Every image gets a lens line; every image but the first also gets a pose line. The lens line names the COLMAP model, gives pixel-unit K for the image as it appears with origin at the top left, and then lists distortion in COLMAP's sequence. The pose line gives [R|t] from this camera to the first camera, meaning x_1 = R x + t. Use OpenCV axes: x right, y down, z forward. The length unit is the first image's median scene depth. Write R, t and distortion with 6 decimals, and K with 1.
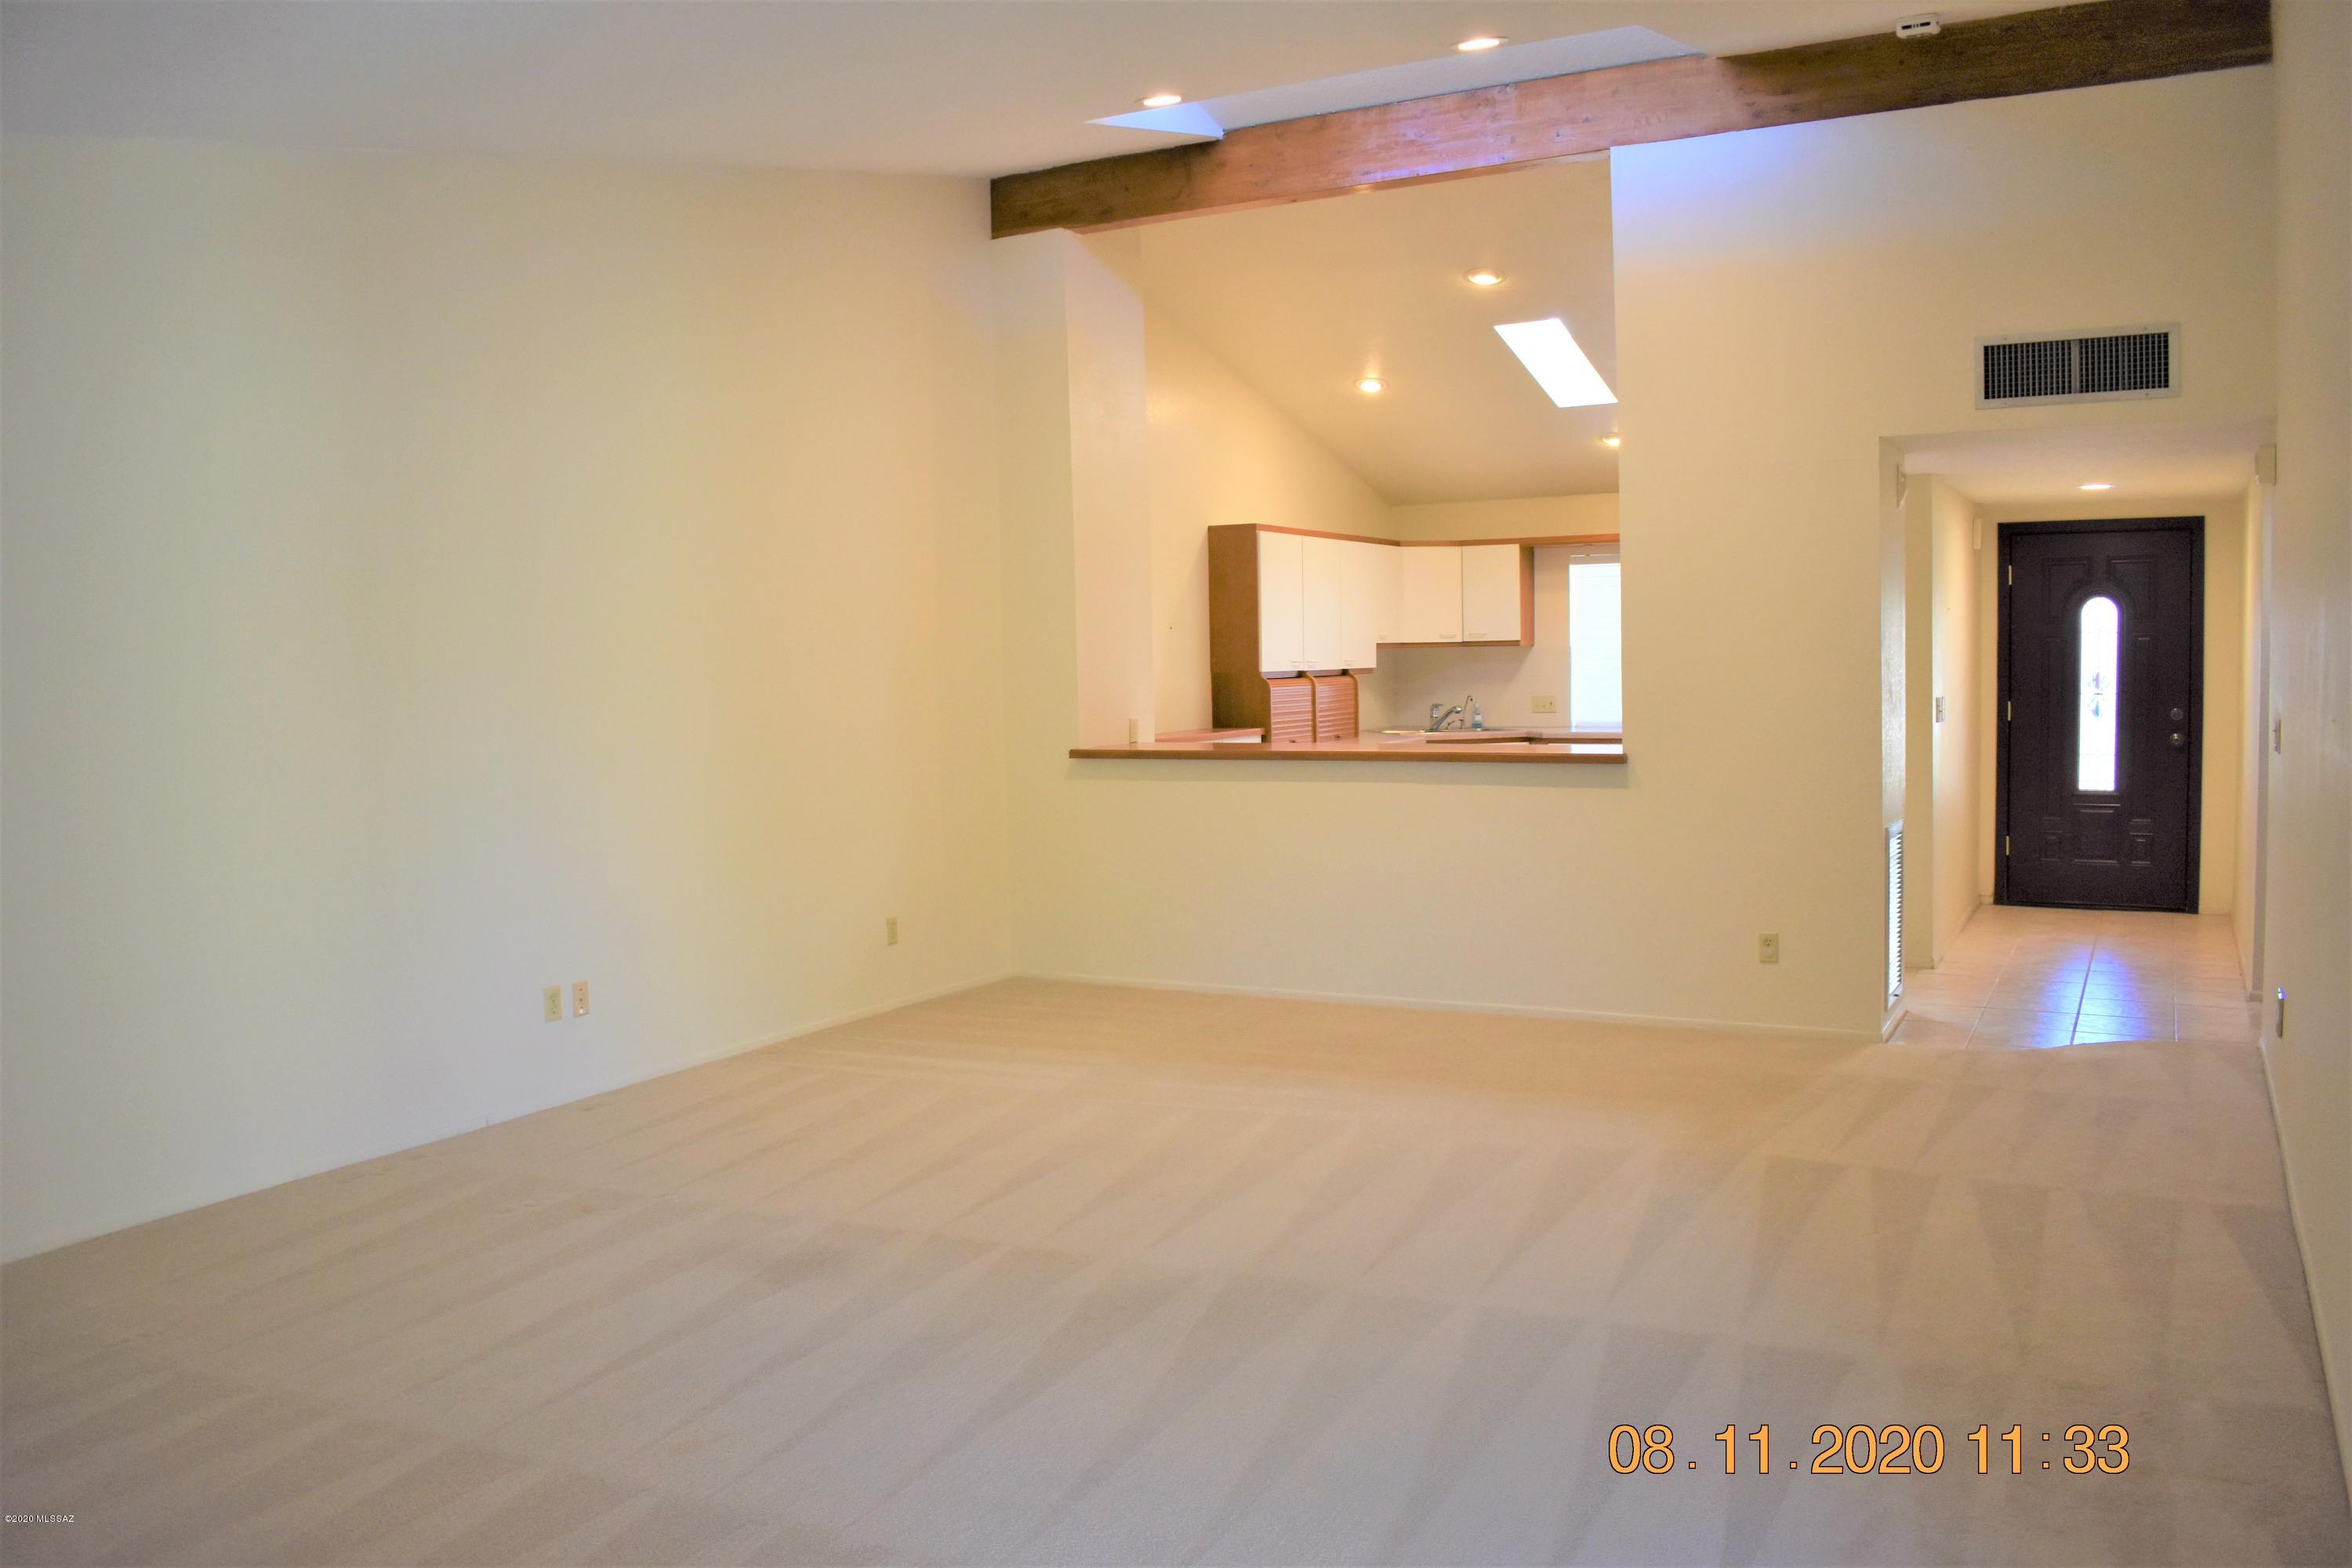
lens RADIAL K [[1882.7, 0, 1170.0], [0, 1882.7, 784.8], [0, 0, 1]] dist [-0.055673, -0.008620]
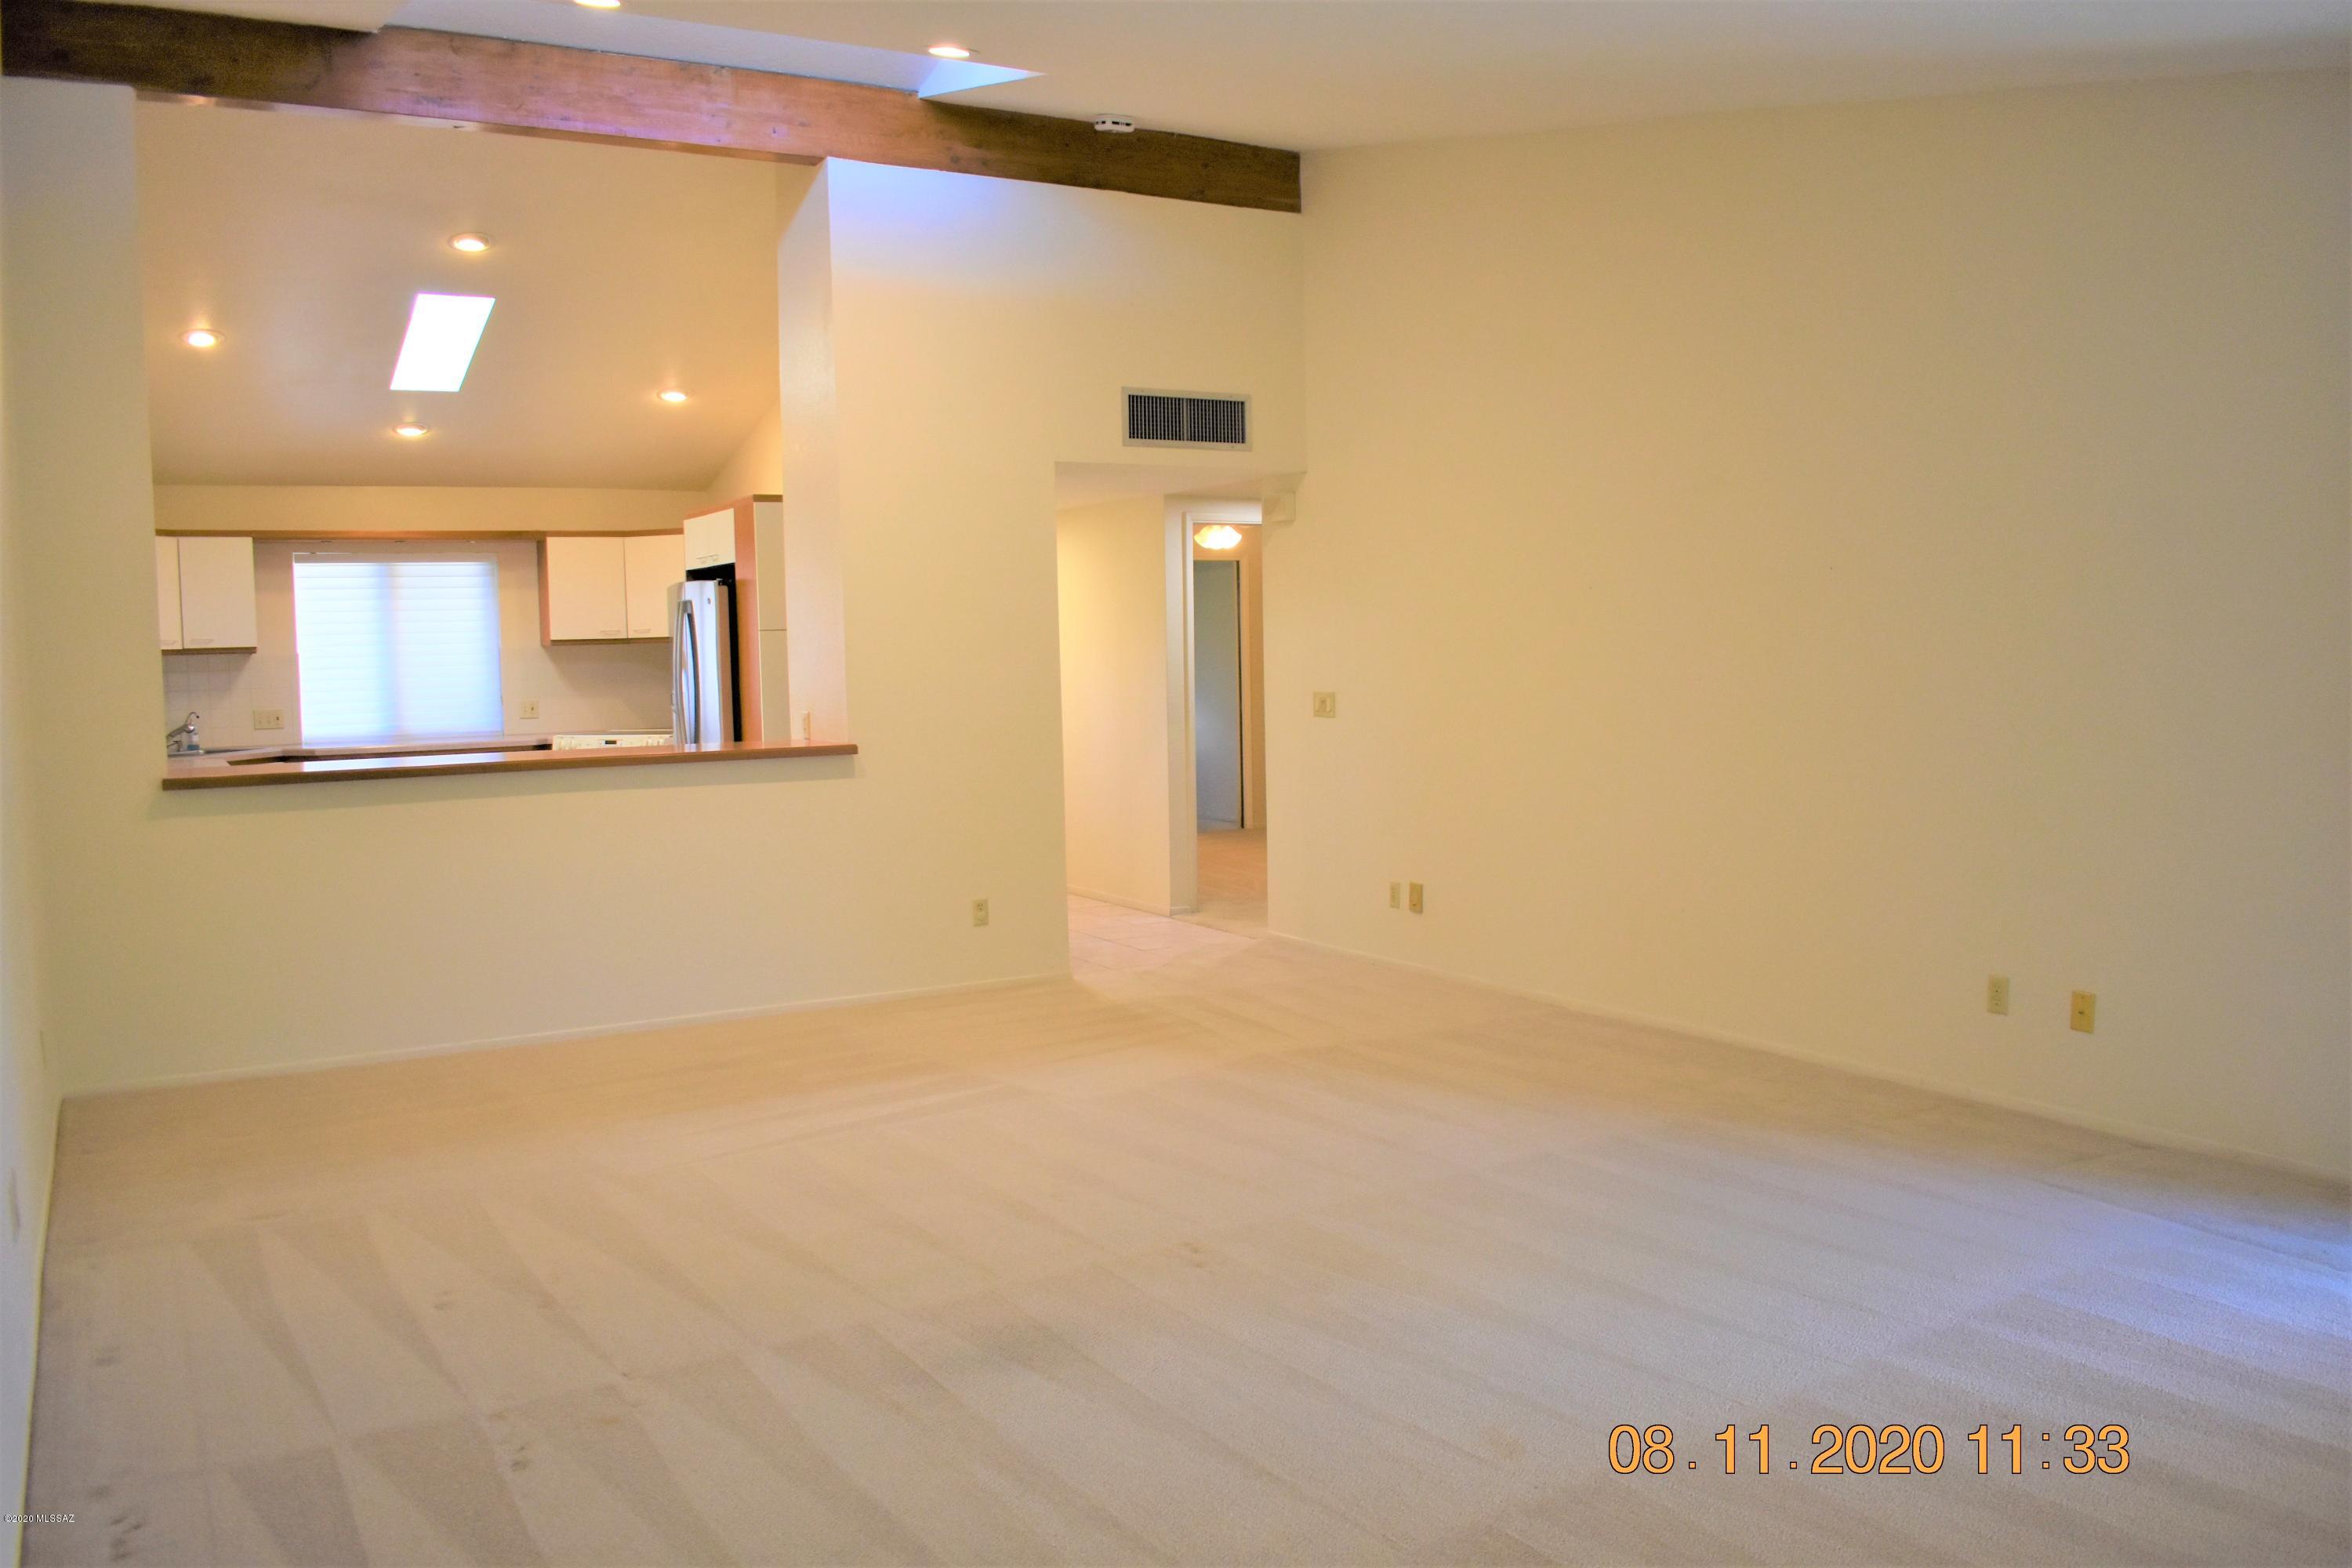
lens RADIAL K [[1882.7, 0, 1170.2], [0, 1882.7, 780.3], [0, 0, 1]] dist [-0.055673, -0.008620]
pose [[0.507077, -0.056834, 0.860025, -0.551100], [0.070333, 0.997224, 0.024432, -0.009612], [-0.859026, 0.048100, 0.509667, 0.313618]]
